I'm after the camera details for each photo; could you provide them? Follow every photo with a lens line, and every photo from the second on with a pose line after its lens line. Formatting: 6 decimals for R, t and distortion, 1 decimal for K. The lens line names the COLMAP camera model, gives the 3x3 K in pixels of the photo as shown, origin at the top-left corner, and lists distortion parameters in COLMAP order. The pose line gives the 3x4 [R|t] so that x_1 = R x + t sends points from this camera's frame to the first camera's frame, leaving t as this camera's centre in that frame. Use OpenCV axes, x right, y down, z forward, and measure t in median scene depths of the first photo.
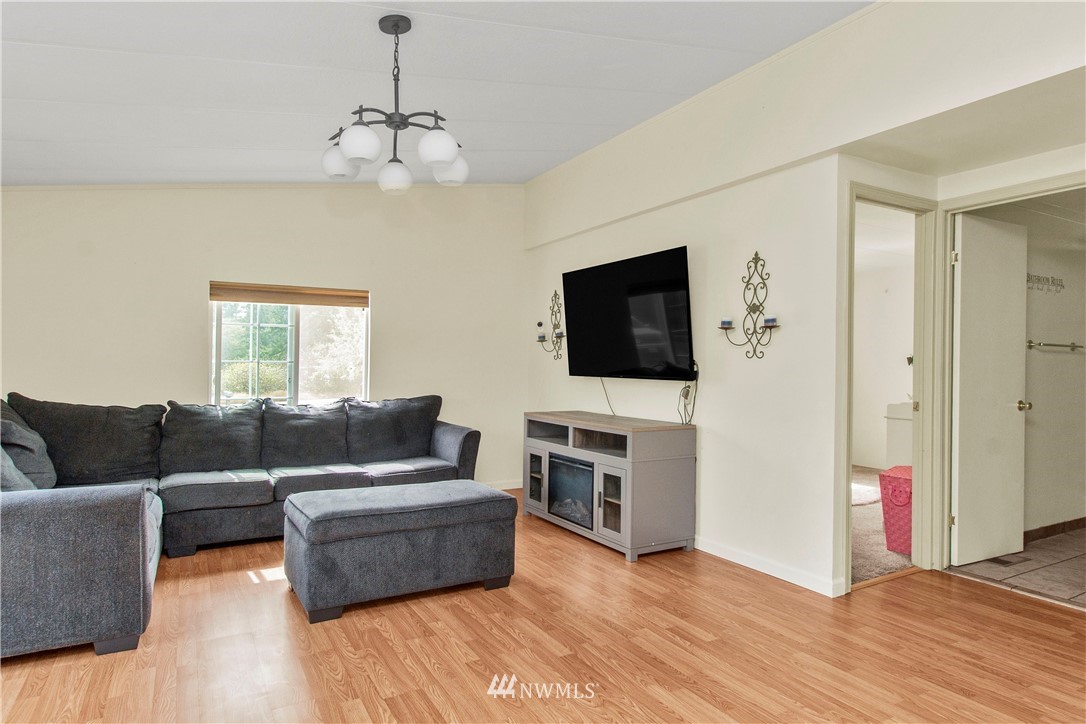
lens RADIAL K [[628.5, 0, 560.0], [0, 628.5, 372.4], [0, 0, 1]] dist [0.001909, 0.006605]
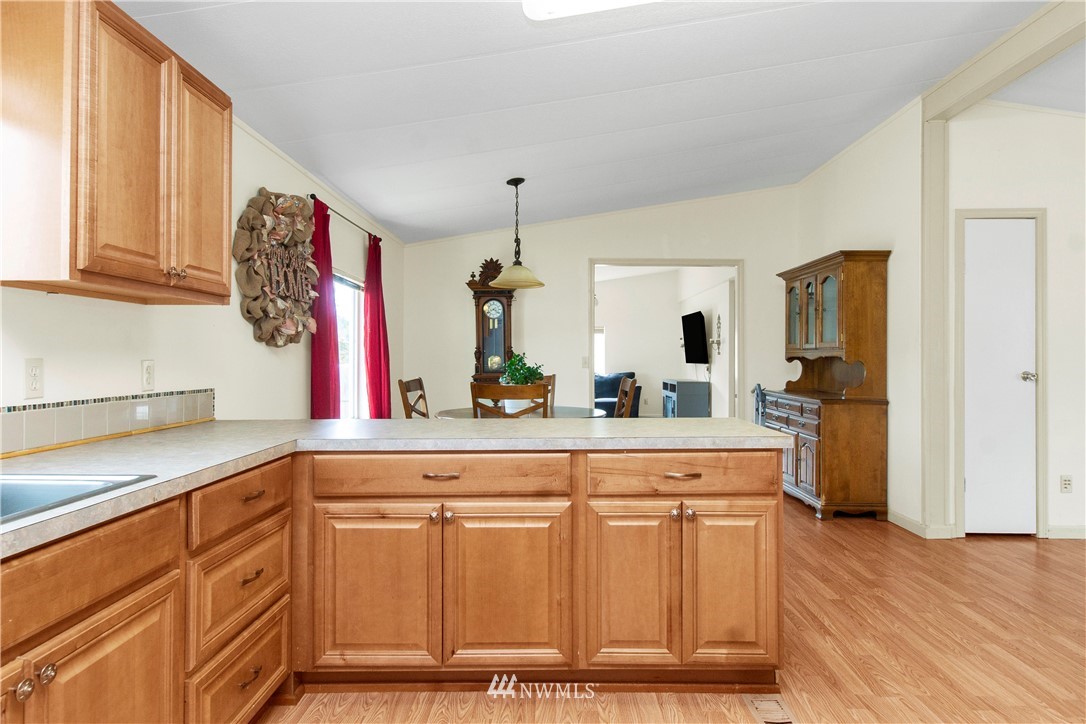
lens RADIAL K [[628.5, 0, 545.8], [0, 628.5, 355.3], [0, 0, 1]] dist [0.001909, 0.006605]
pose [[0.847530, -0.007533, -0.530693, 0.990754], [-0.002848, 0.999820, -0.018741, 0.028205], [0.530739, 0.017395, 0.847357, -1.451274]]
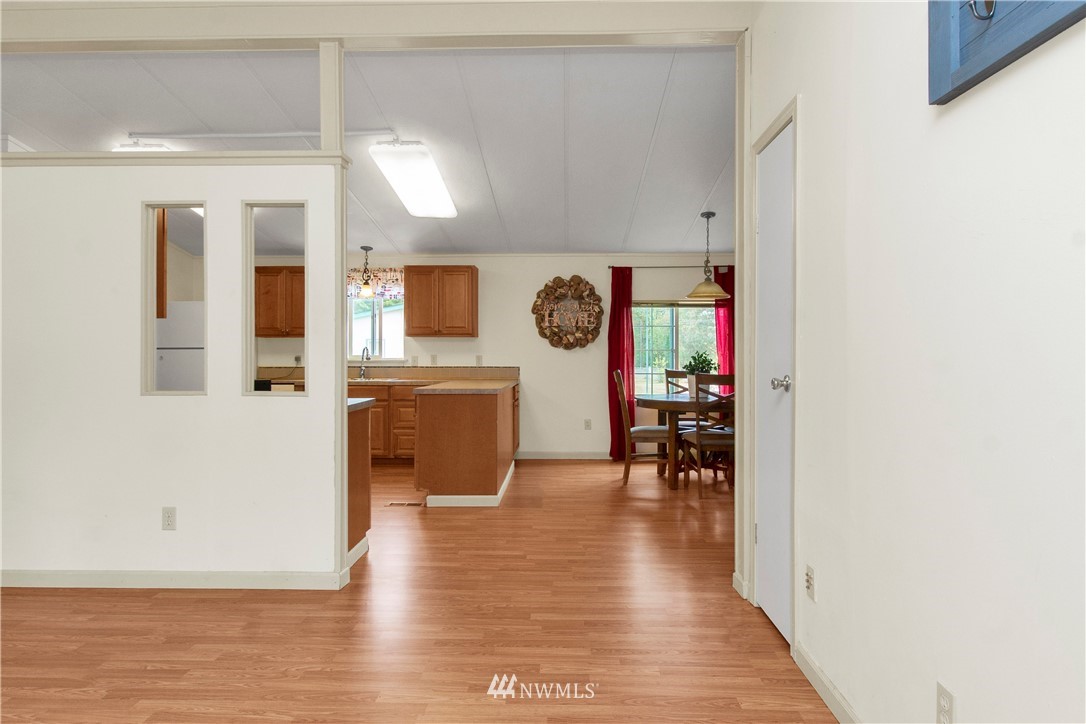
lens RADIAL K [[628.5, 0, 550.1], [0, 628.5, 357.5], [0, 0, 1]] dist [0.001909, 0.006605]
pose [[-0.536720, -0.003312, -0.843754, 1.748148], [-0.014827, 0.999875, 0.005506, 0.016412], [0.843630, 0.015465, -0.536702, -0.047289]]
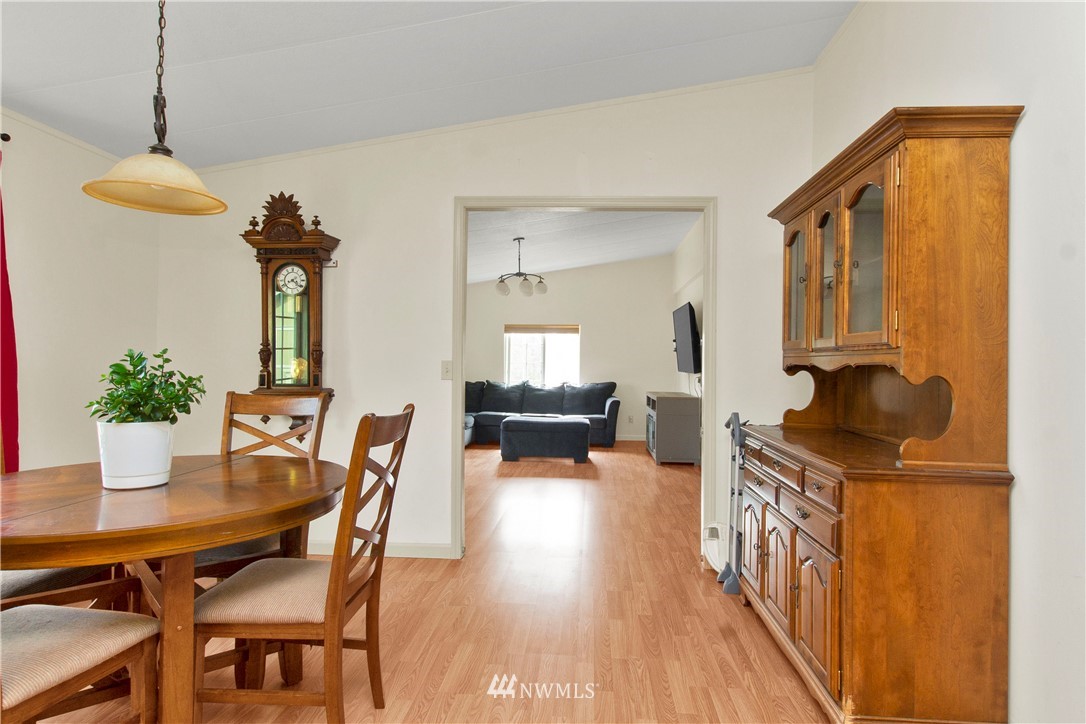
lens RADIAL K [[628.5, 0, 545.0], [0, 628.5, 355.3], [0, 0, 1]] dist [0.001909, 0.006605]
pose [[0.817075, -0.003366, -0.576522, 0.899443], [-0.015009, 0.999520, -0.027107, 0.016720], [0.576337, 0.030801, 0.816632, -0.751934]]
